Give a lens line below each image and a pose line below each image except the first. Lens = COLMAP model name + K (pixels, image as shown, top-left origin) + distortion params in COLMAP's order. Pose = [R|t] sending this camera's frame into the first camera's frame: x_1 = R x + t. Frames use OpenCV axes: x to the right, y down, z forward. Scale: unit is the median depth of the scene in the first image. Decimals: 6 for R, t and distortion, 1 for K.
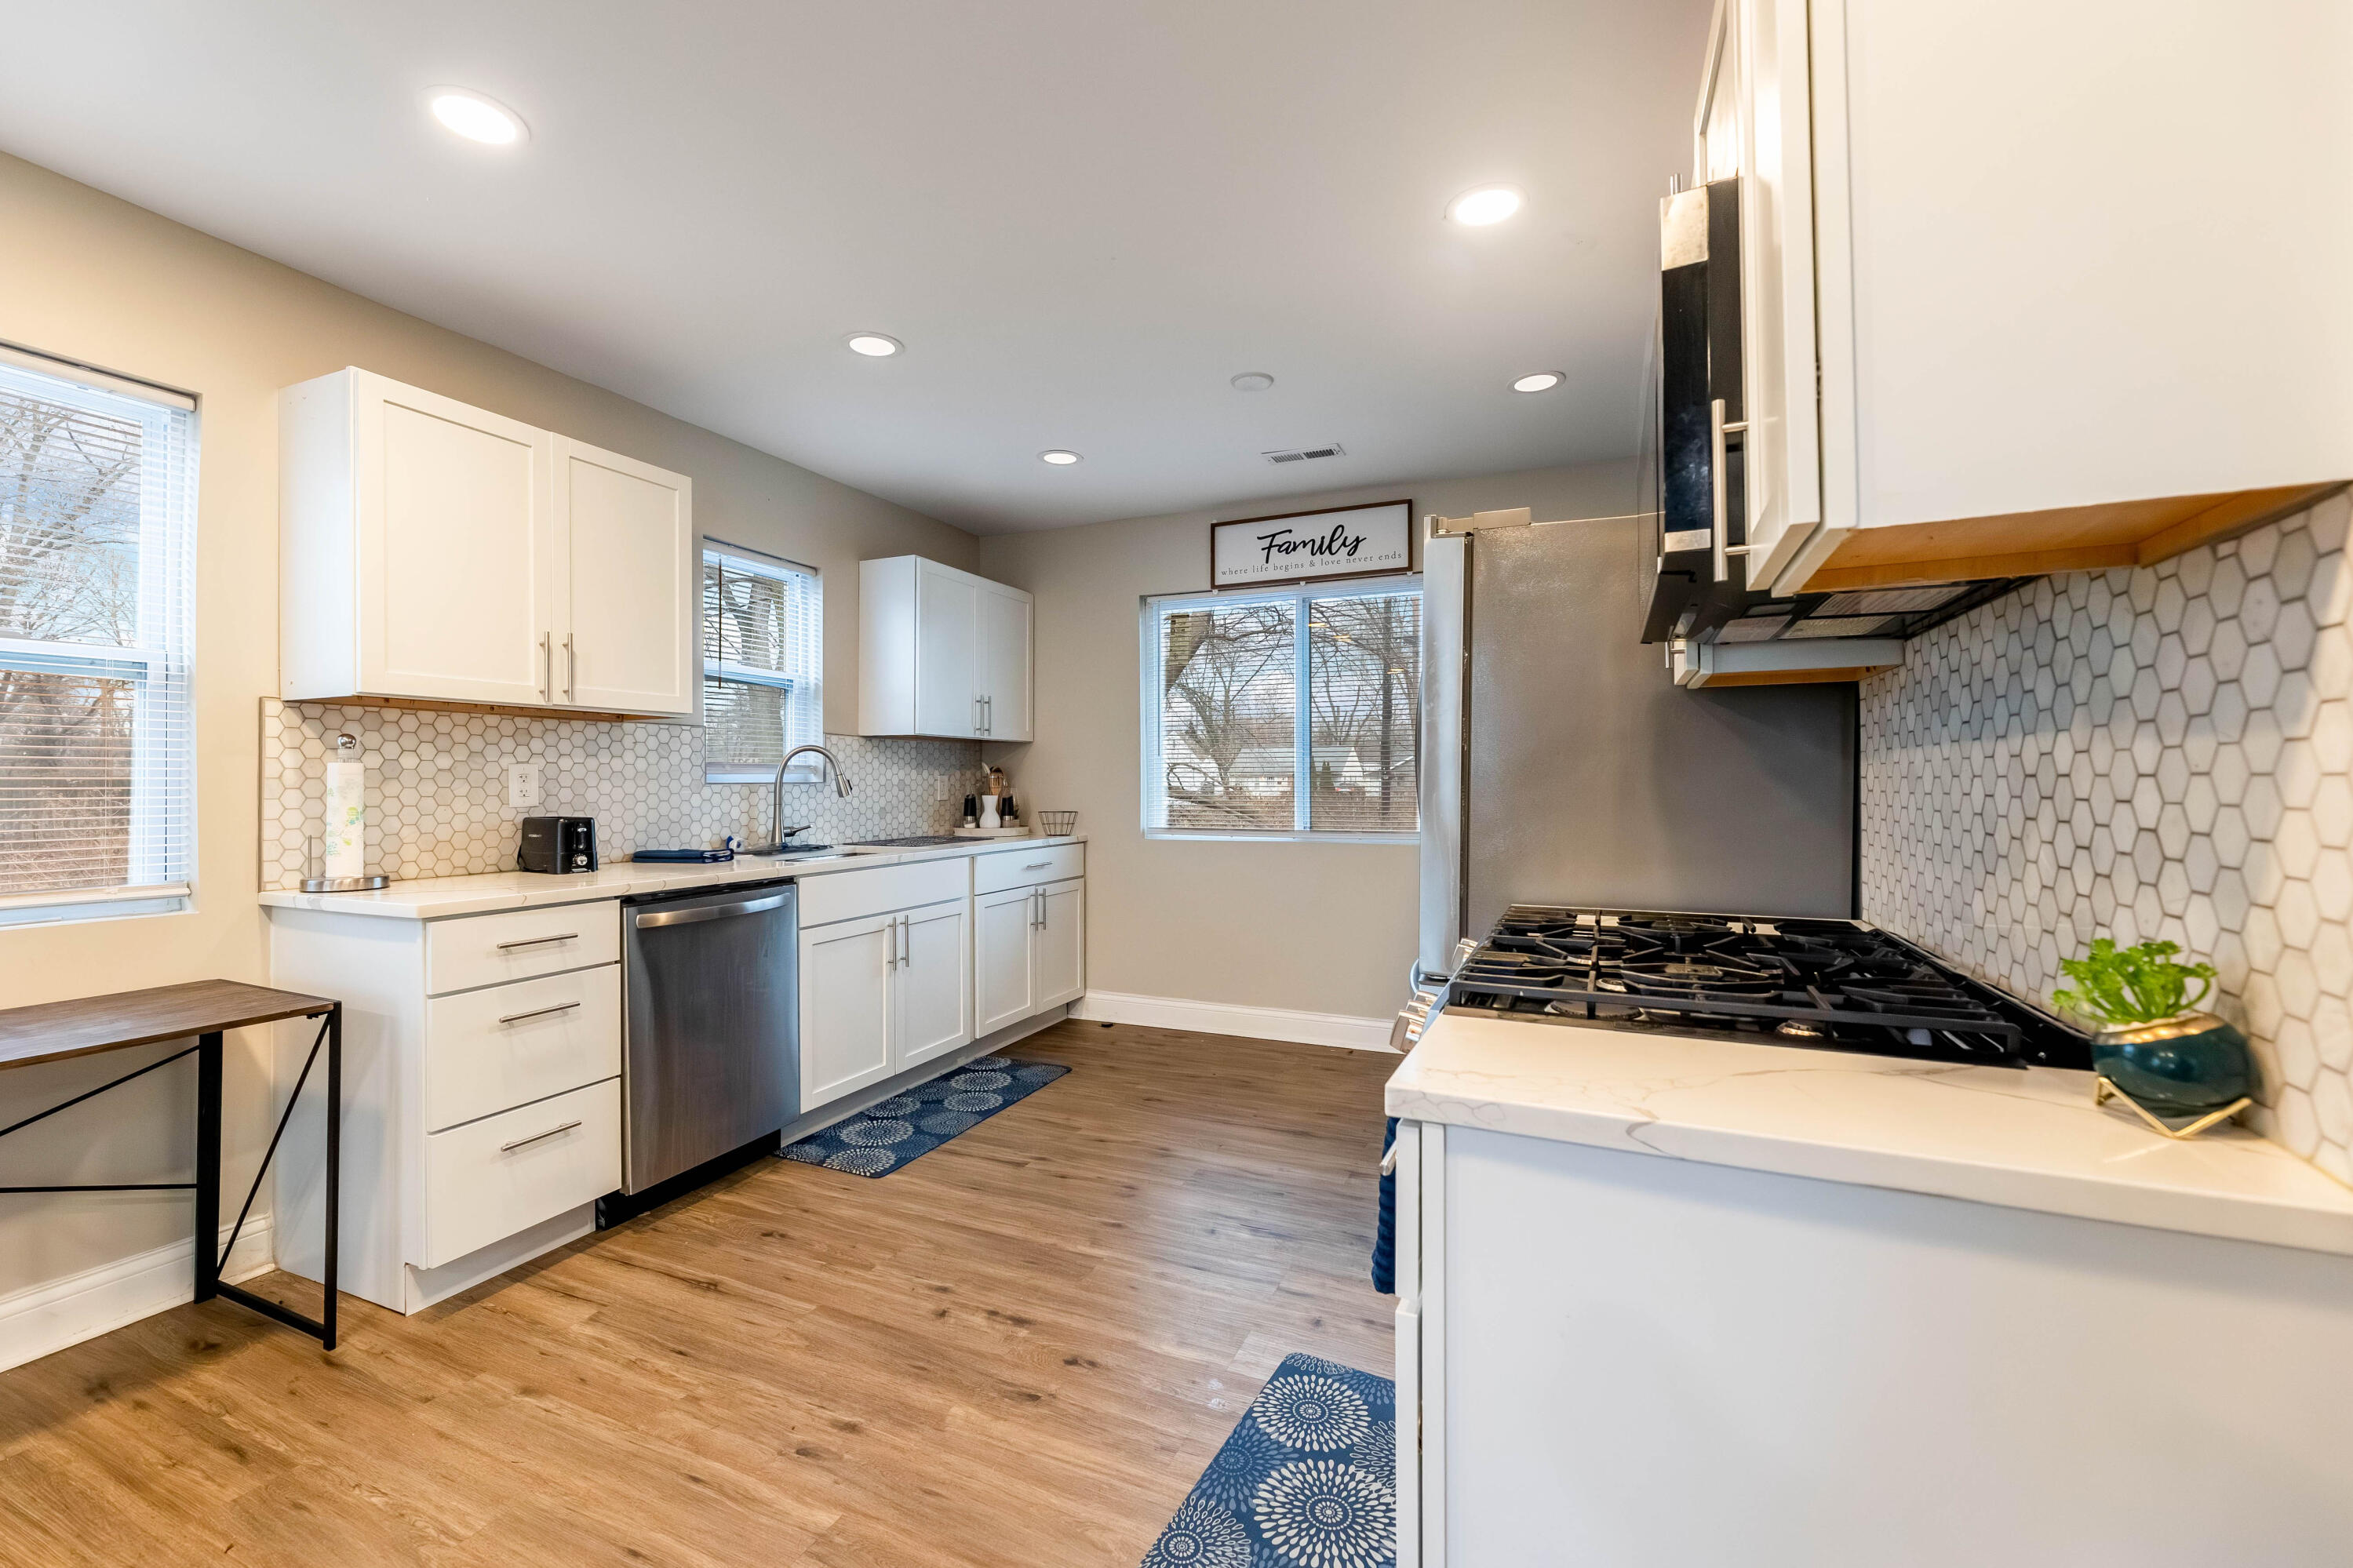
lens RADIAL K [[995.0, 0, 1141.3], [0, 995.0, 781.2], [0, 0, 1]] dist [-0.000090, 0.000134]
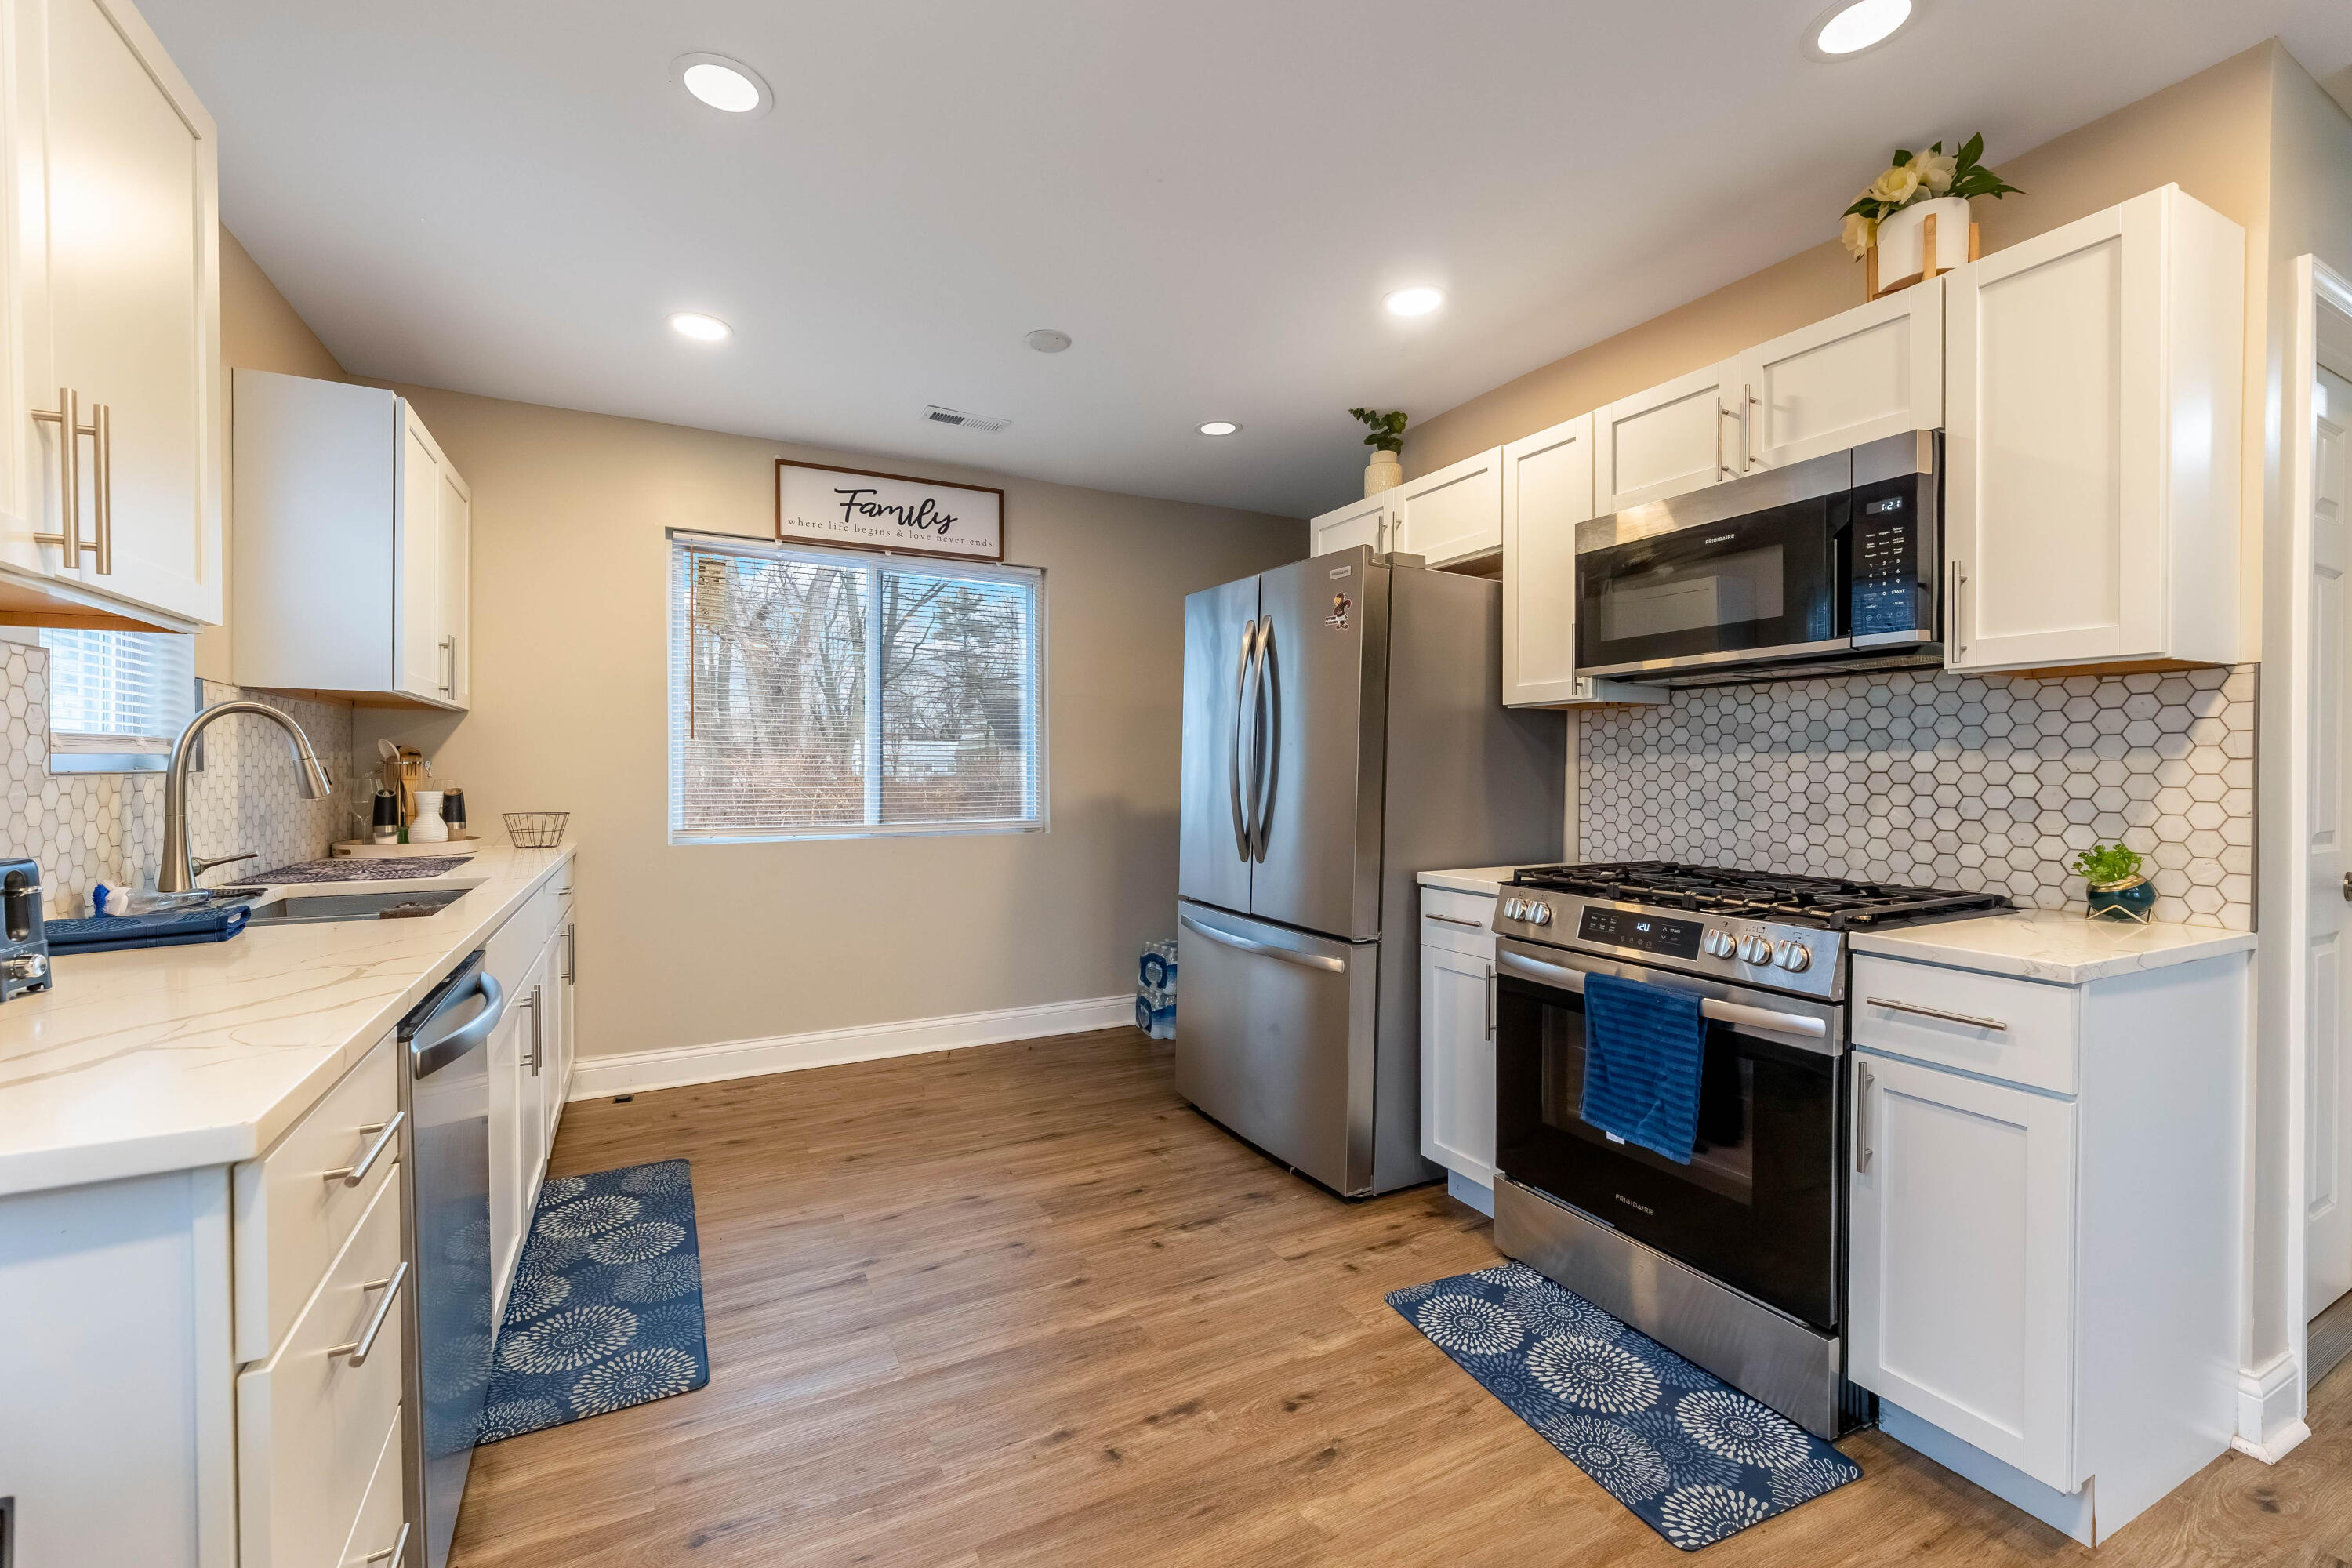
lens RADIAL K [[962.1, 0, 1206.6], [0, 962.1, 781.1], [0, 0, 1]] dist [0.000589, 0.000051]
pose [[0.599930, -0.005807, 0.800031, -0.548880], [-0.004385, 0.999935, 0.010546, -0.001721], [-0.800040, -0.009835, 0.599866, 0.356714]]
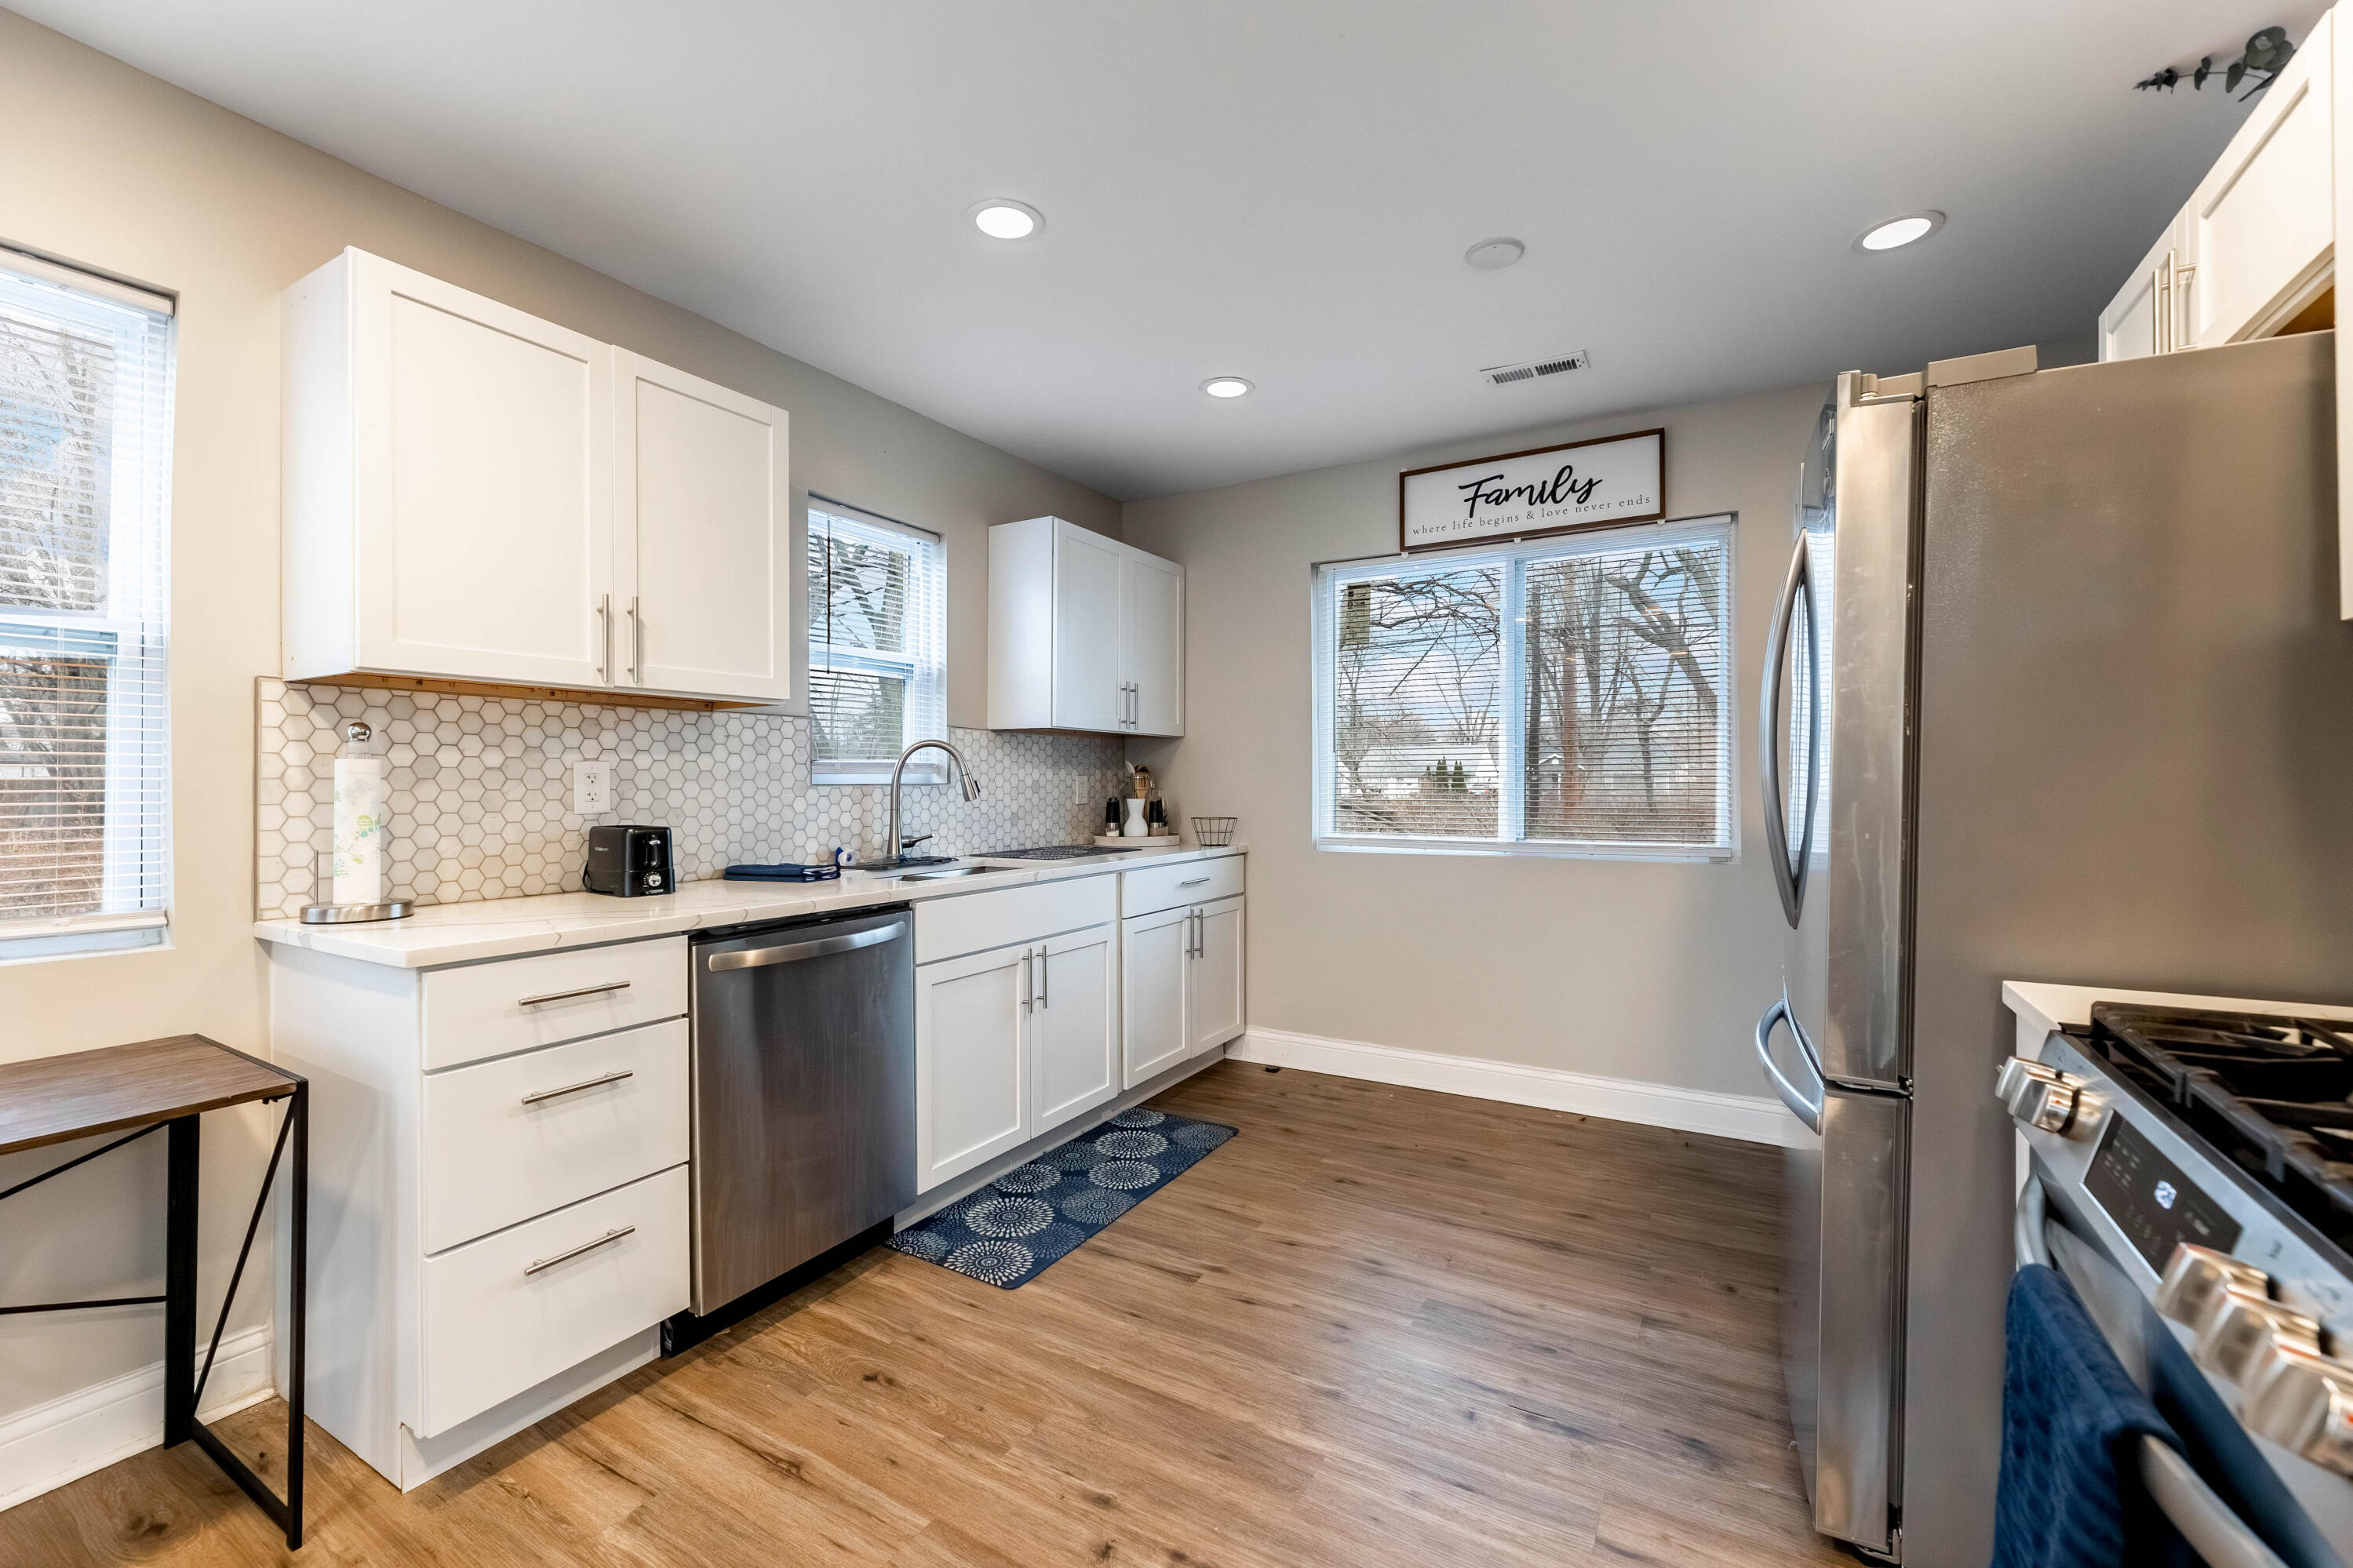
lens RADIAL K [[995.0, 0, 1141.3], [0, 995.0, 781.2], [0, 0, 1]] dist [-0.000090, 0.000134]
pose [[0.992429, 0.000251, -0.122822, -0.065207], [-0.000353, 1.000000, -0.000808, -0.000365], [0.122822, 0.000845, 0.992428, 0.228178]]
